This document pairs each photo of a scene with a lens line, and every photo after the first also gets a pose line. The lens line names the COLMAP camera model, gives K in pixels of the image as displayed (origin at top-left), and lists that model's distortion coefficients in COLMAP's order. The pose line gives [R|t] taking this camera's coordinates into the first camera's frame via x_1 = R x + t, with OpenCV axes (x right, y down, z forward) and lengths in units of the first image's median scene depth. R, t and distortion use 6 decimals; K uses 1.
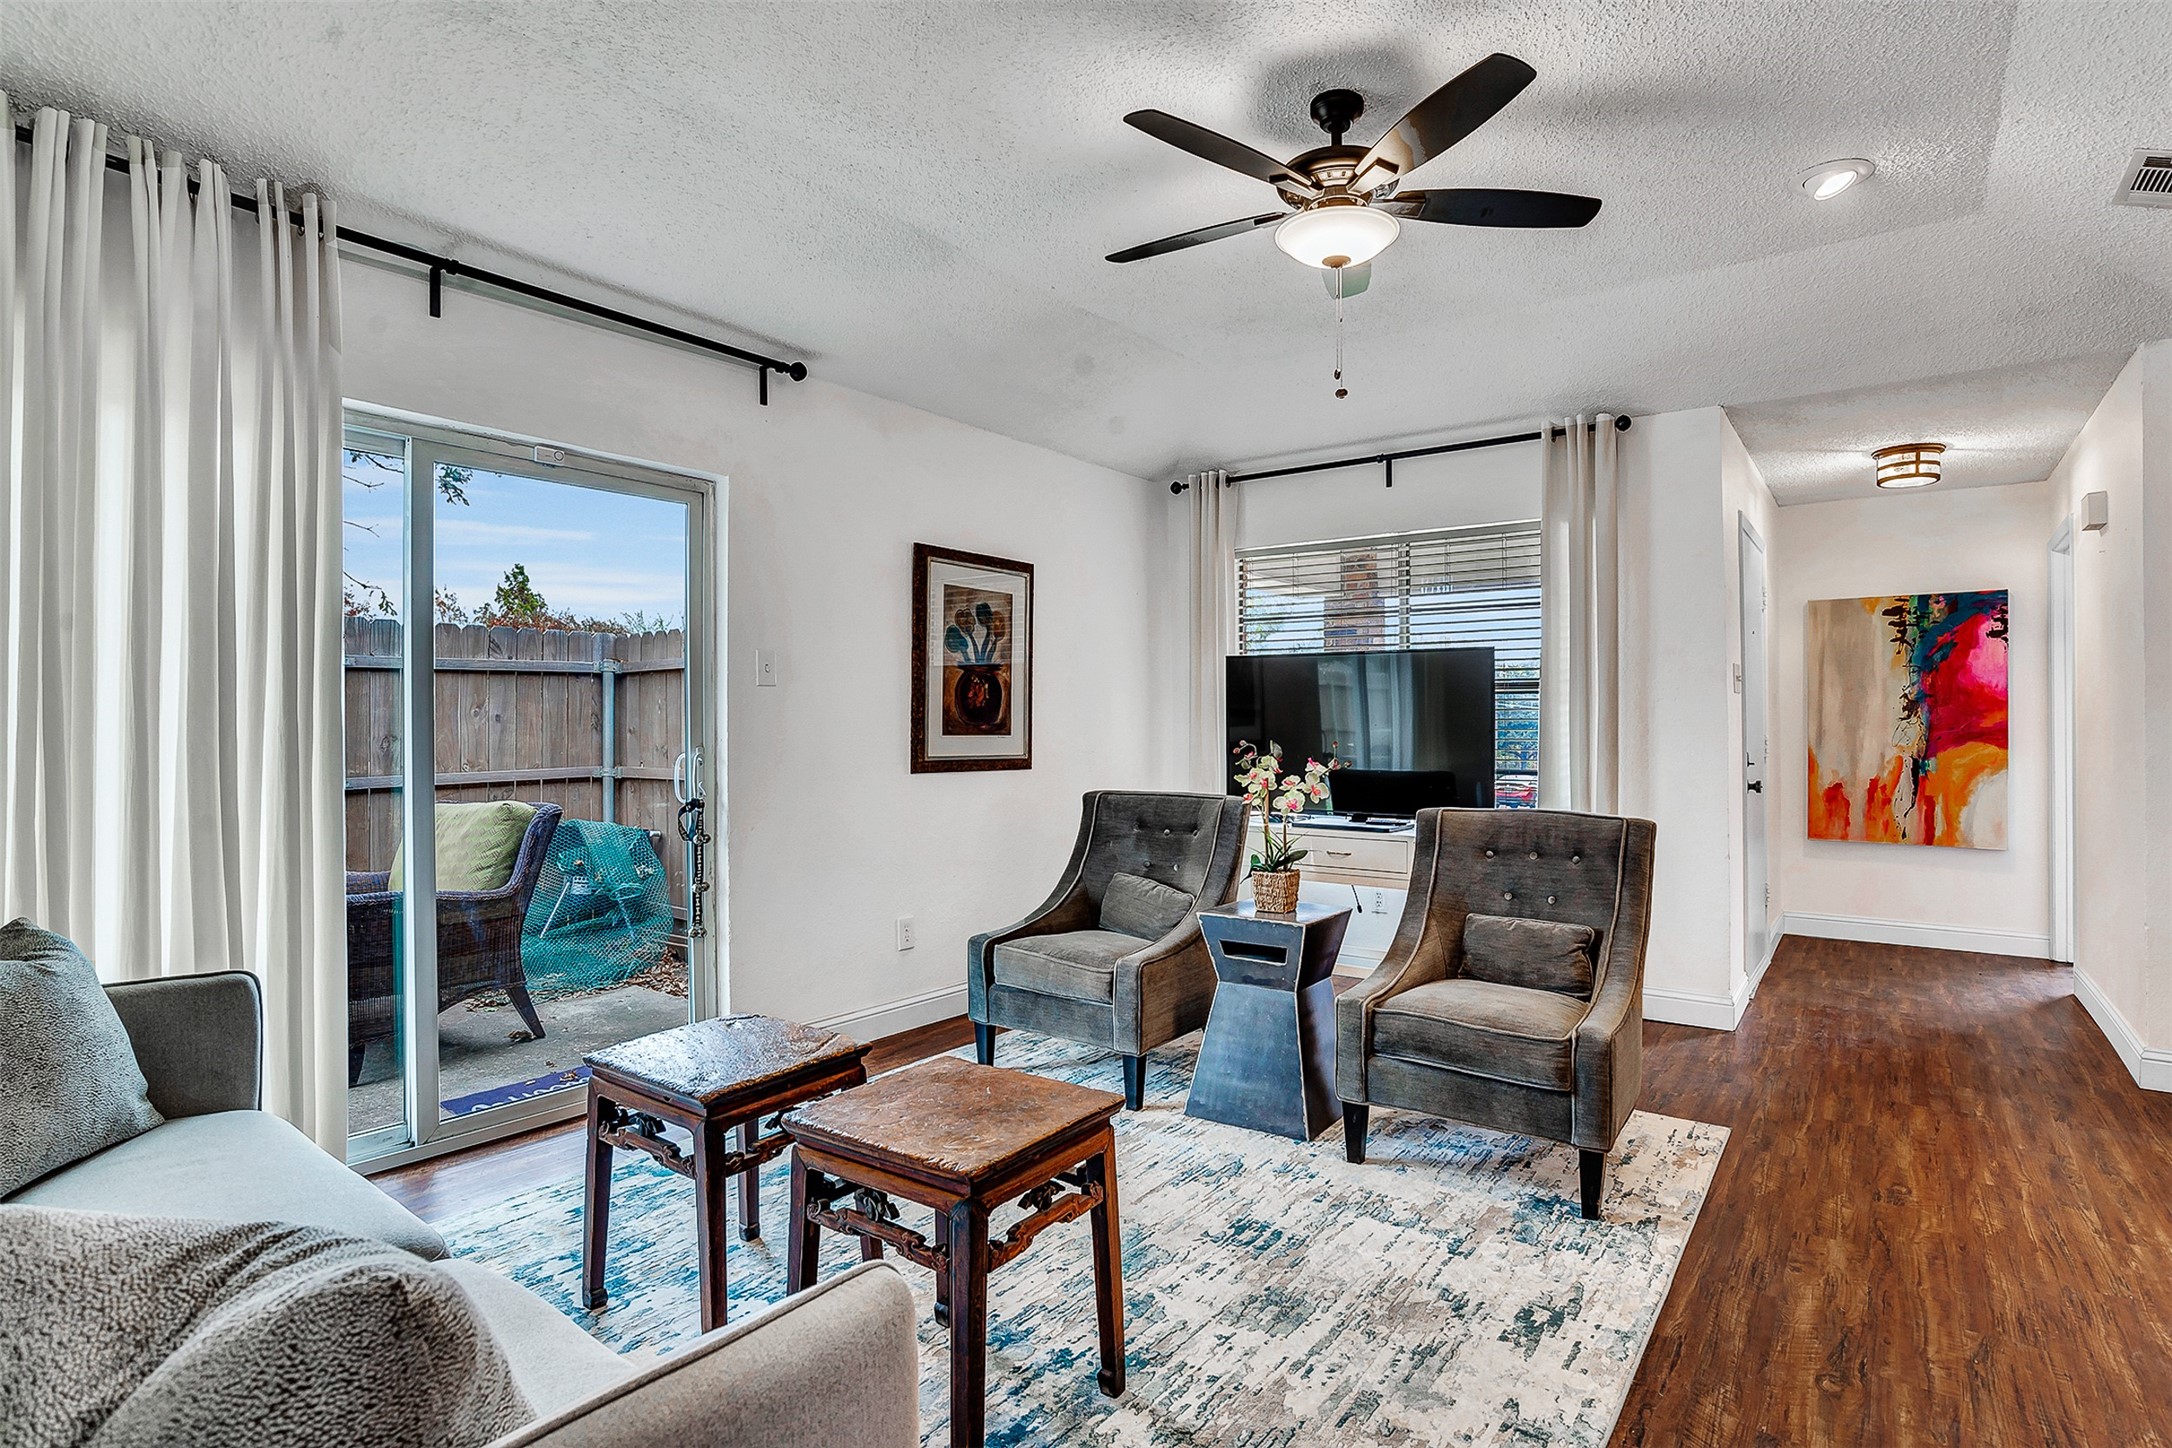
lens RADIAL K [[1103.8, 0, 1106.4], [0, 1103.8, 727.6], [0, 0, 1]] dist [-0.051836, 0.019091]
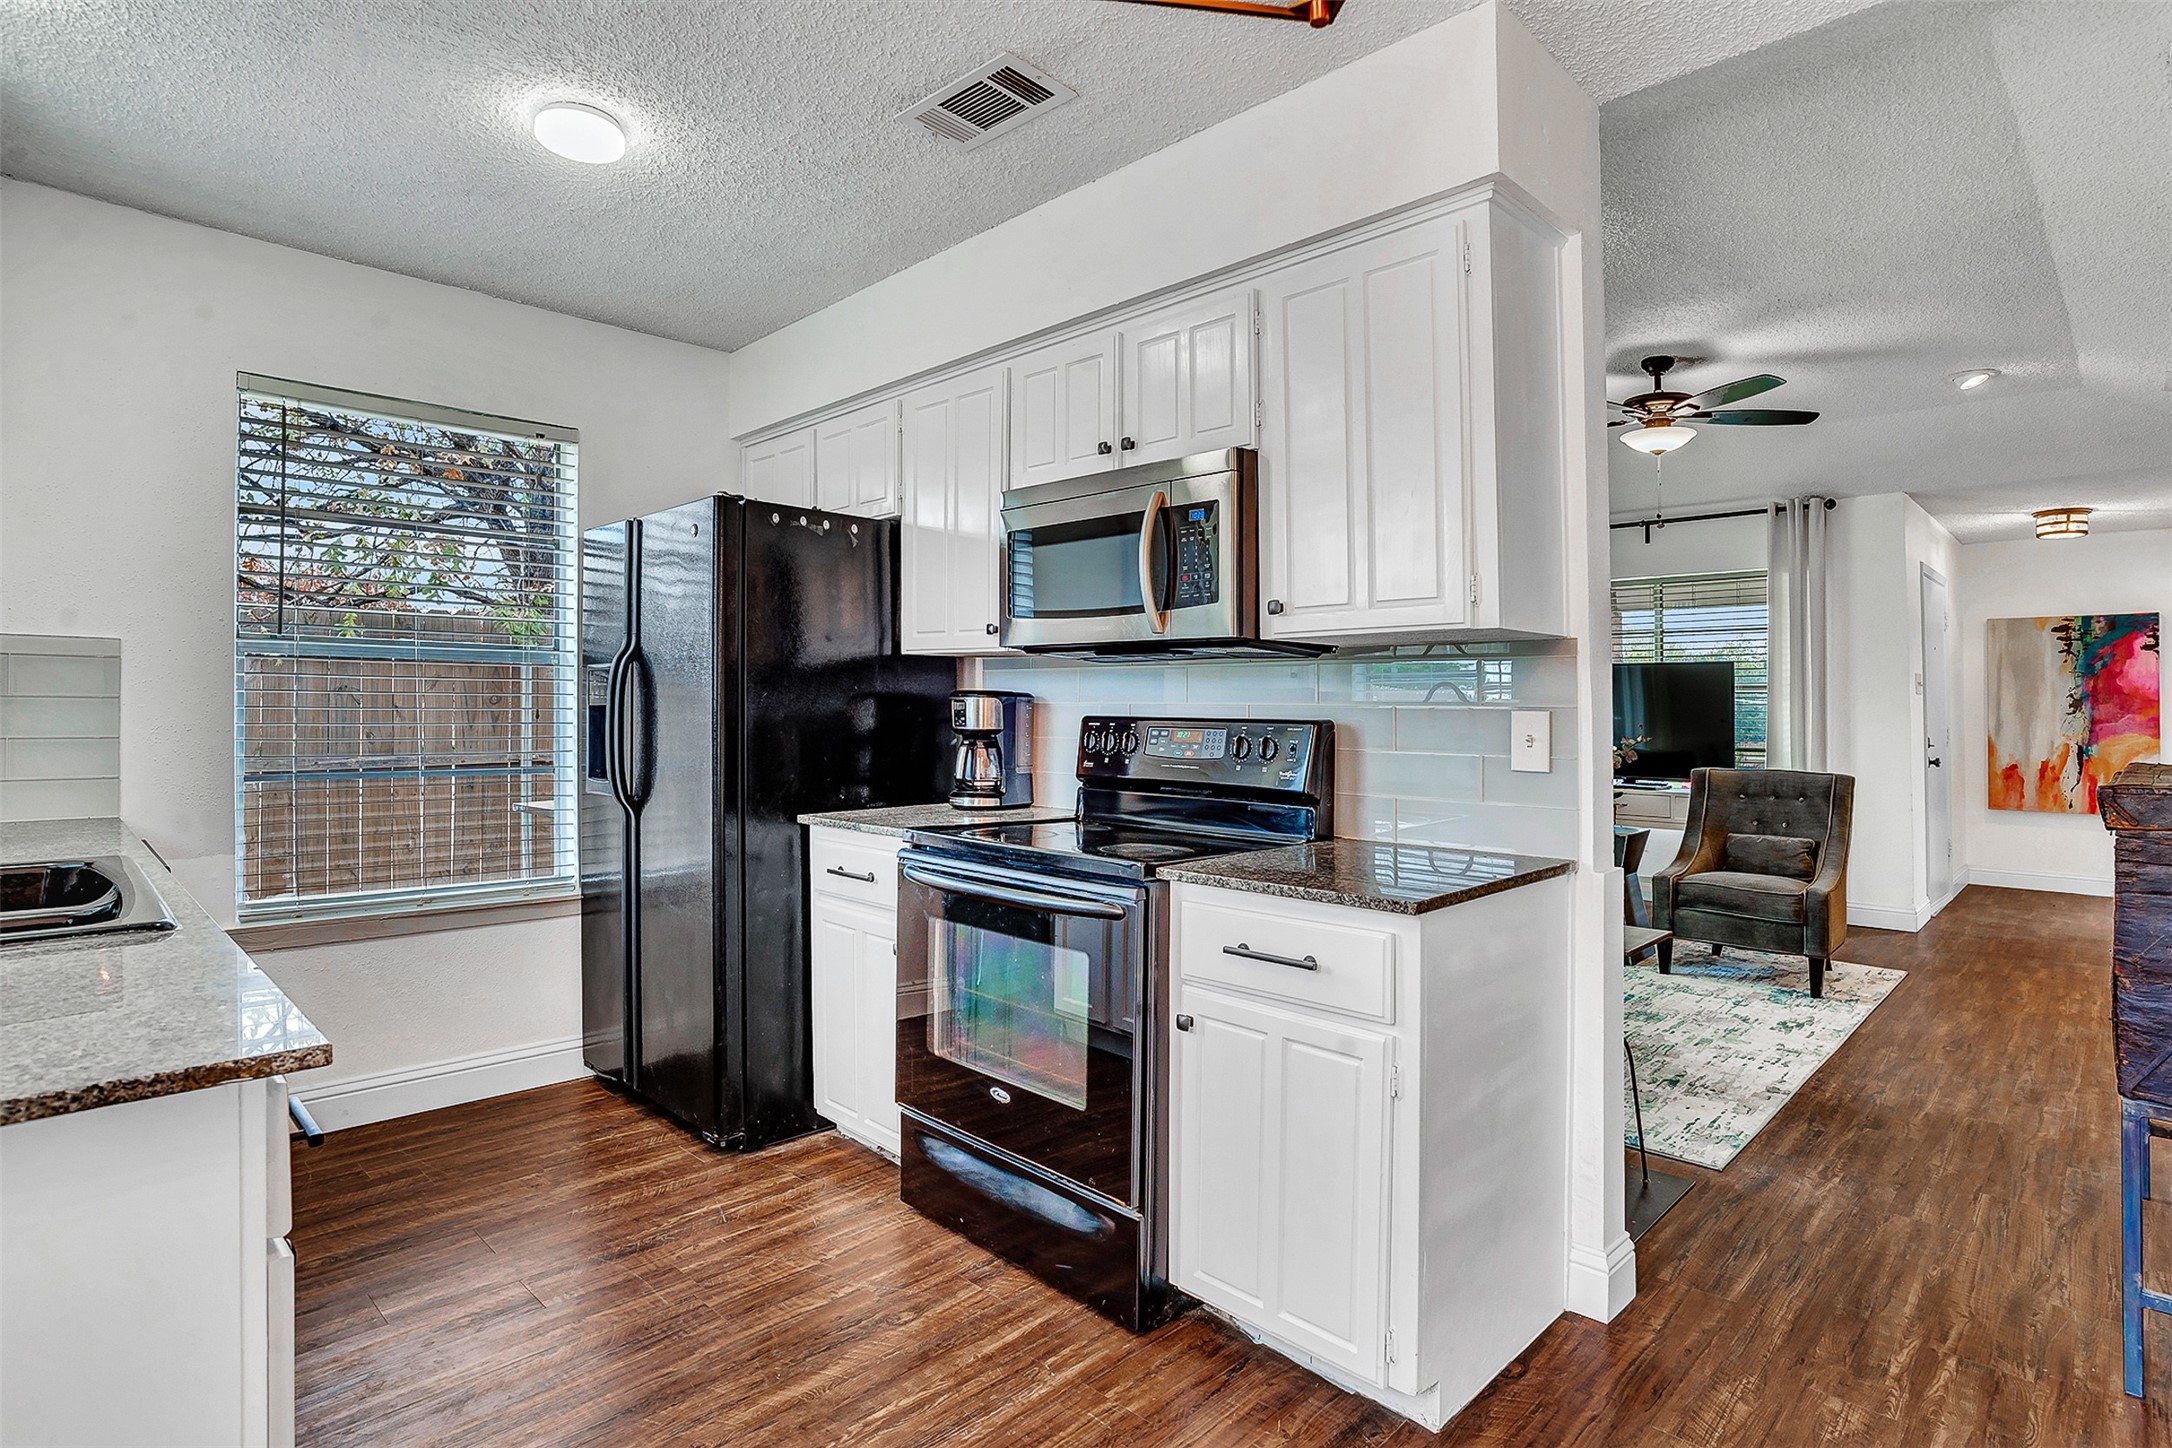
lens RADIAL K [[1103.8, 0, 1090.4], [0, 1103.8, 688.8], [0, 0, 1]] dist [-0.051836, 0.019091]
pose [[0.988247, 0.005648, -0.152760, -0.242282], [-0.009275, 0.999691, -0.023045, 0.002534], [0.152583, 0.024191, 0.987995, -0.493679]]
